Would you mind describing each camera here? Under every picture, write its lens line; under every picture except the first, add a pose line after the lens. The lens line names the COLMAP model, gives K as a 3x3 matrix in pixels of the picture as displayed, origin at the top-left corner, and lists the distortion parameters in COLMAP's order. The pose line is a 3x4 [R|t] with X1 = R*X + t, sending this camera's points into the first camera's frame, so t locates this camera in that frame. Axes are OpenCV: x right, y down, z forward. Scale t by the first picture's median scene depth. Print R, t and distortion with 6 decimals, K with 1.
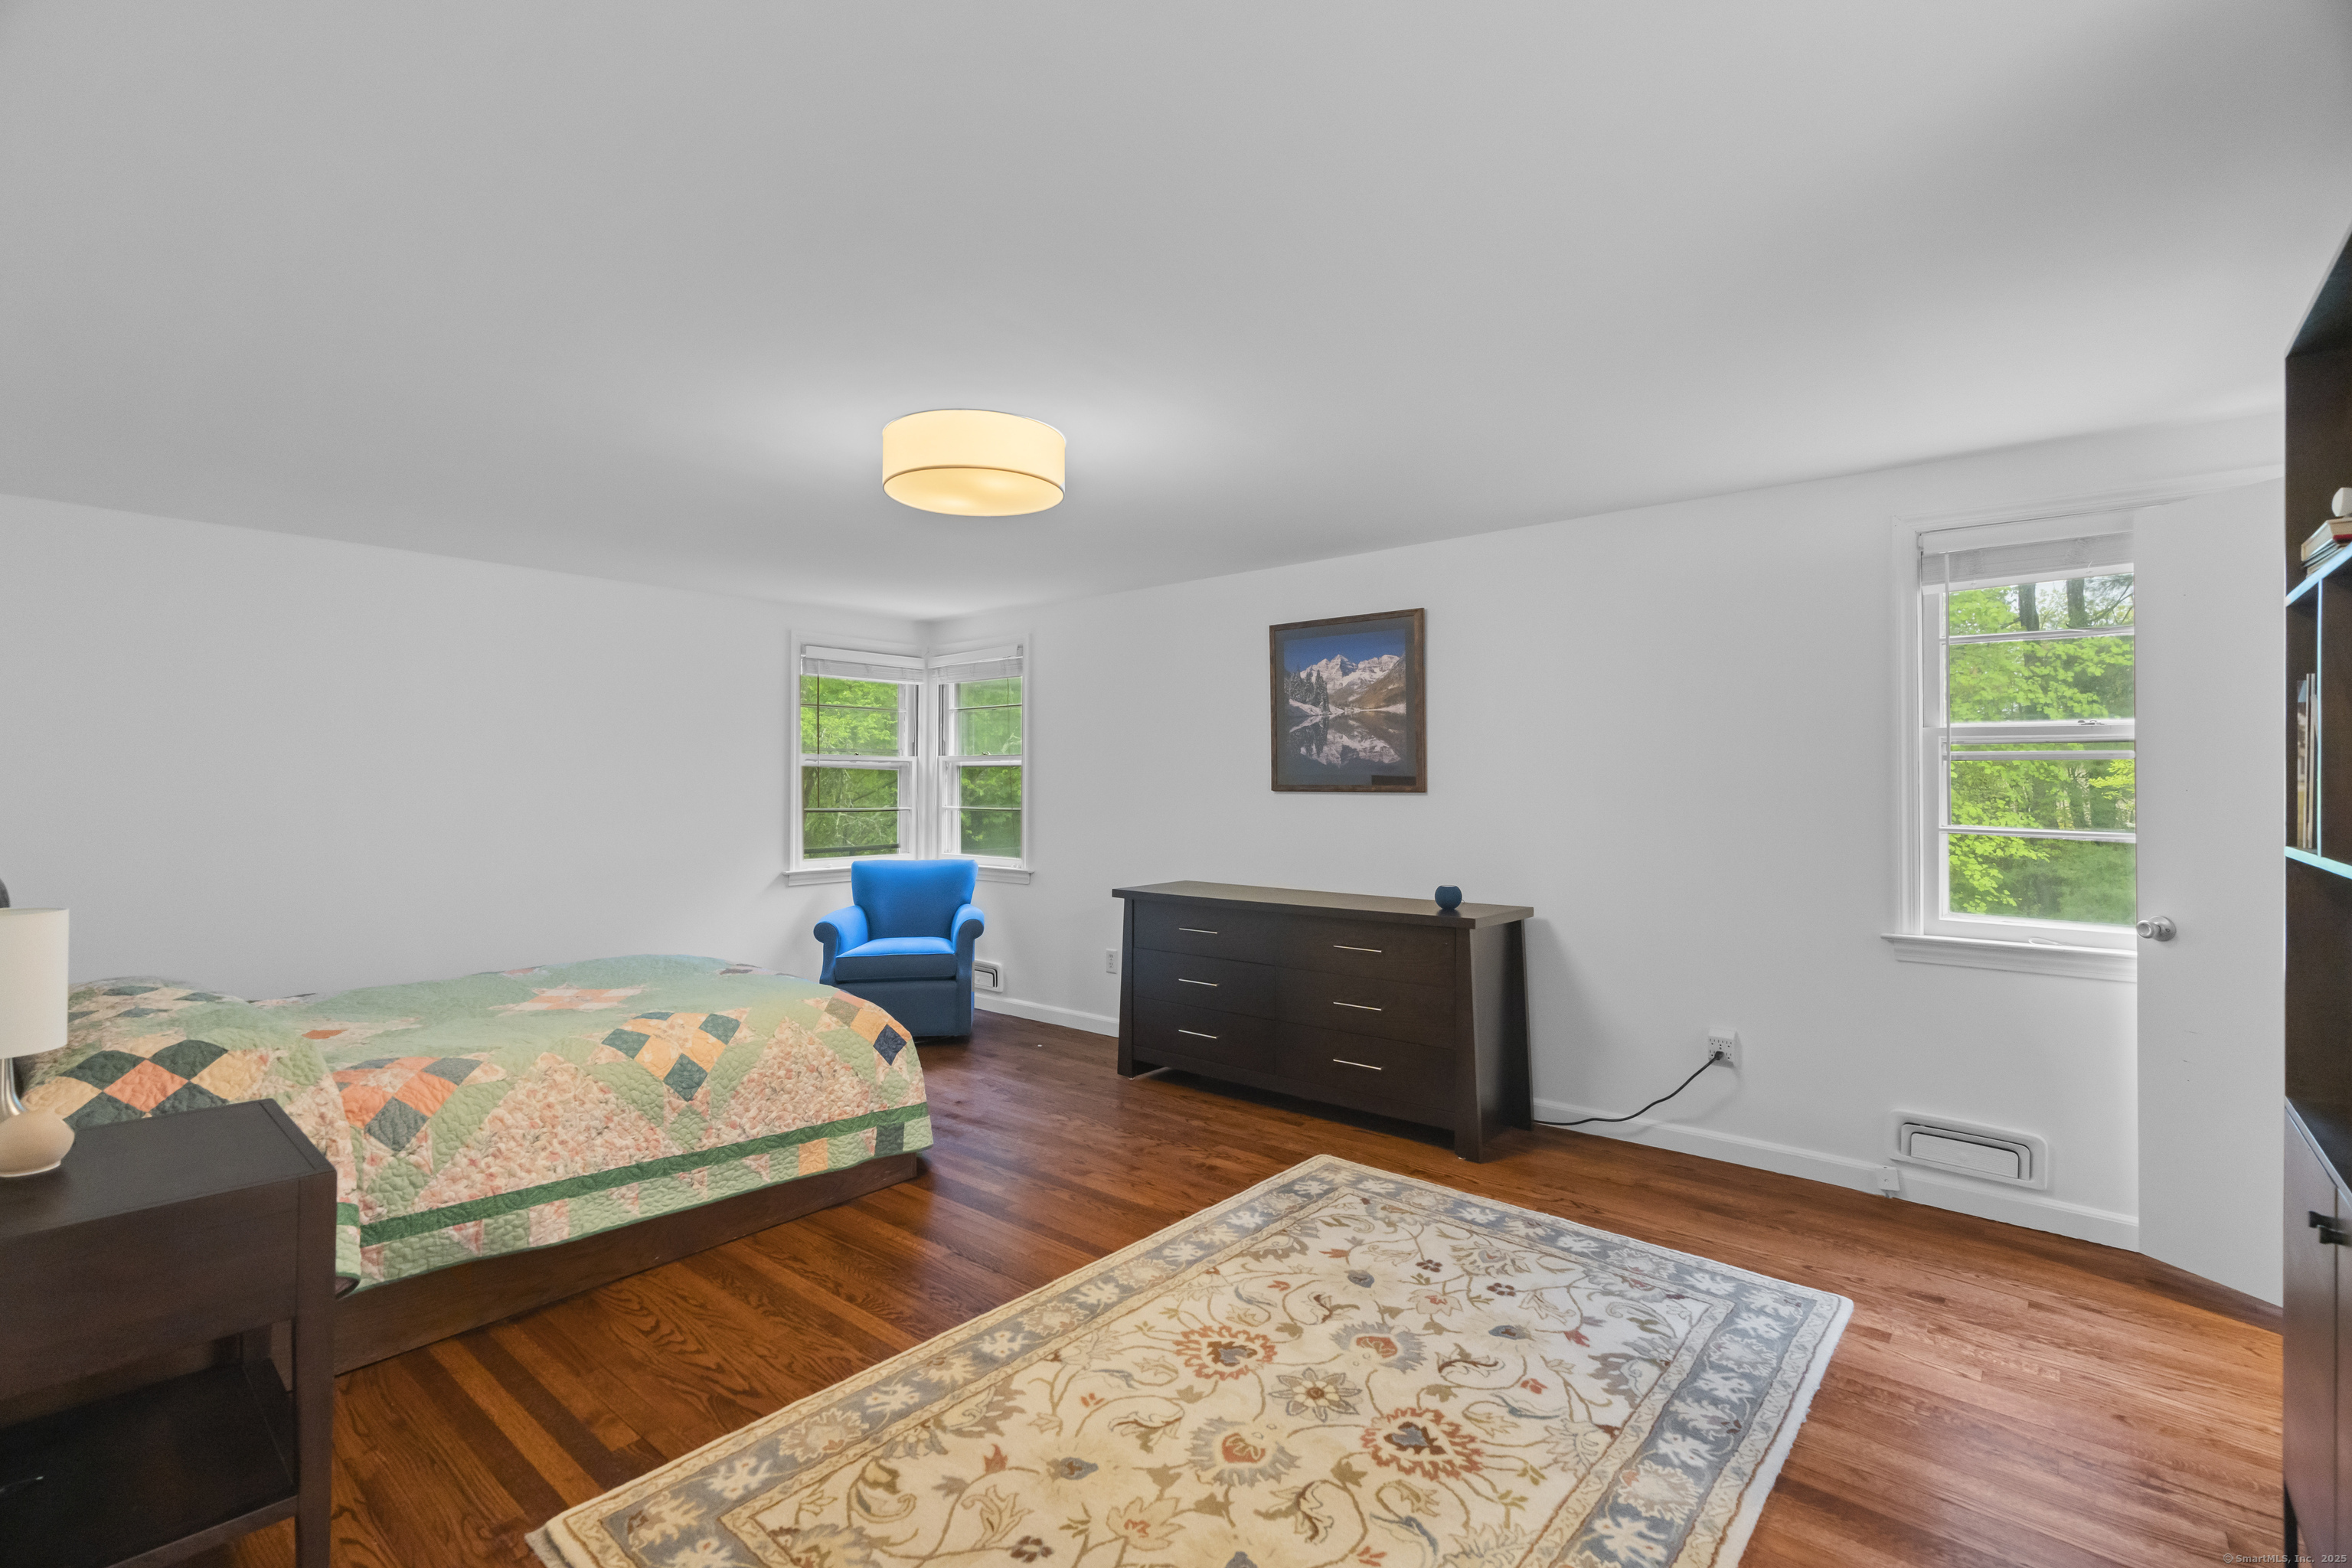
lens RADIAL K [[1055.3, 0, 1170.9], [0, 1055.3, 791.1], [0, 0, 1]] dist [-0.010853, 0.004364]
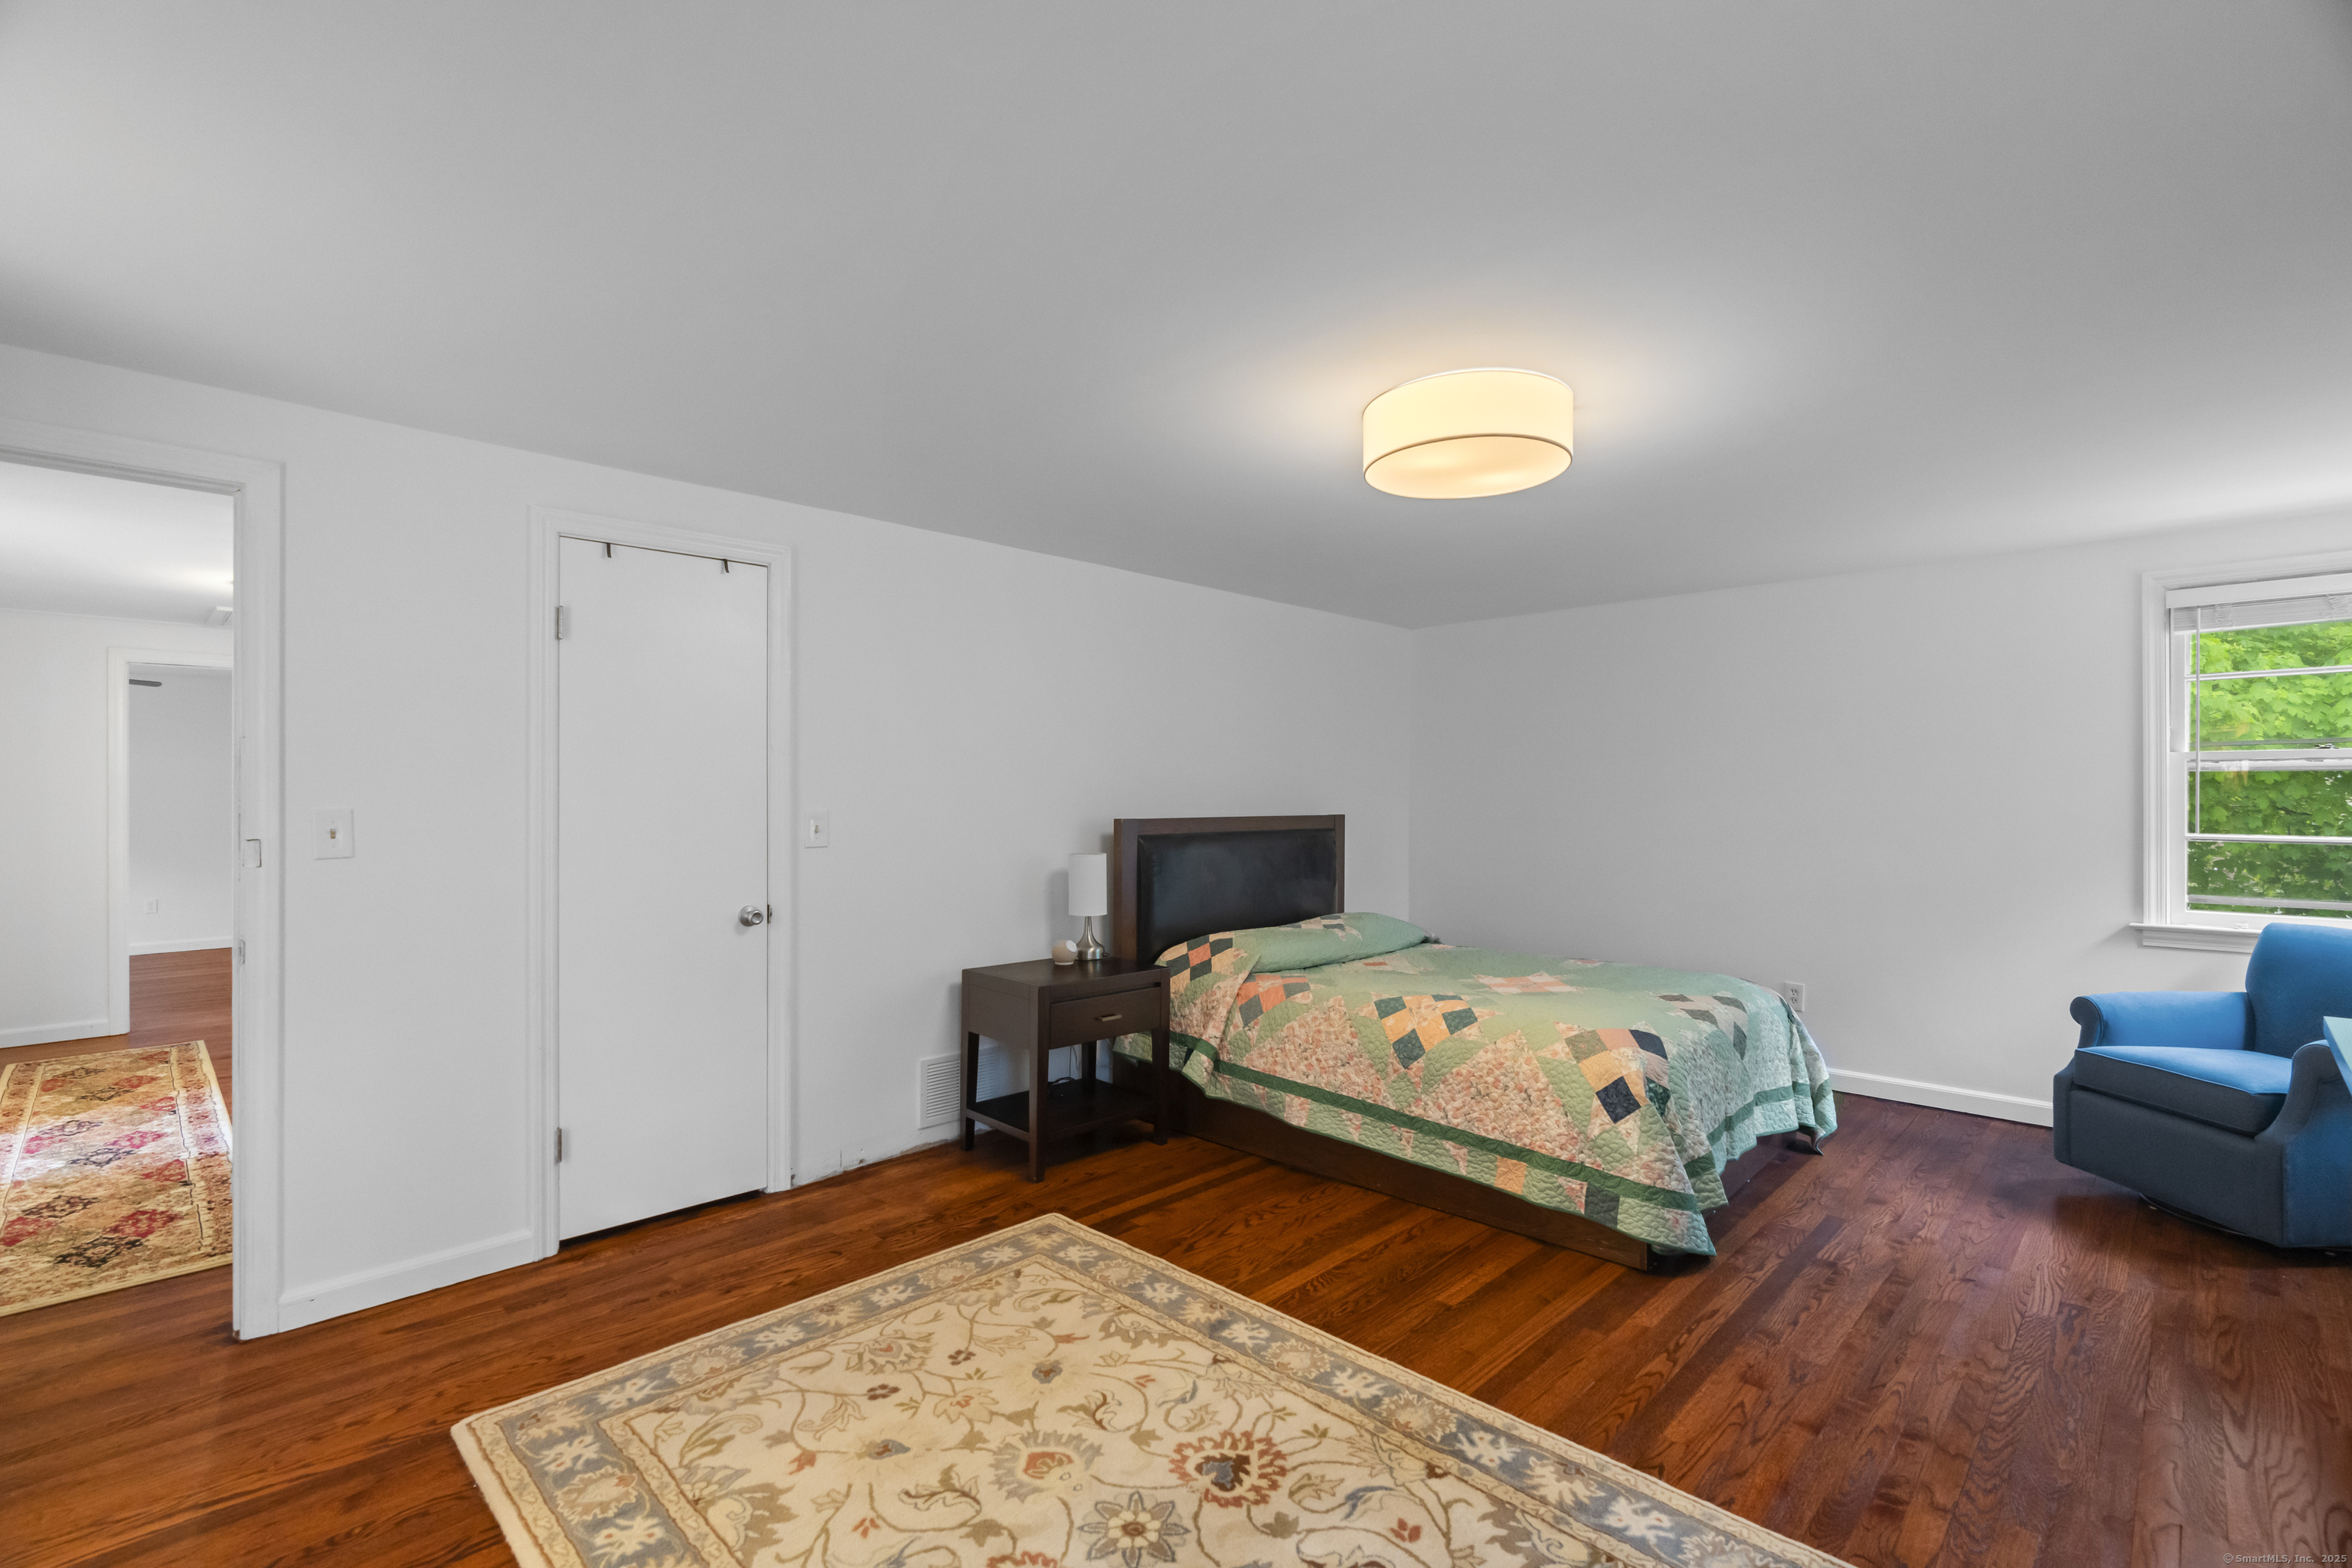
lens RADIAL K [[1059.4, 0, 1179.1], [0, 1059.4, 826.9], [0, 0, 1]] dist [-0.012731, 0.004498]
pose [[-0.069529, 0.026073, -0.997239, 0.829666], [-0.006221, 0.999628, 0.026569, -0.004317], [0.997561, 0.008051, -0.069341, 0.949124]]
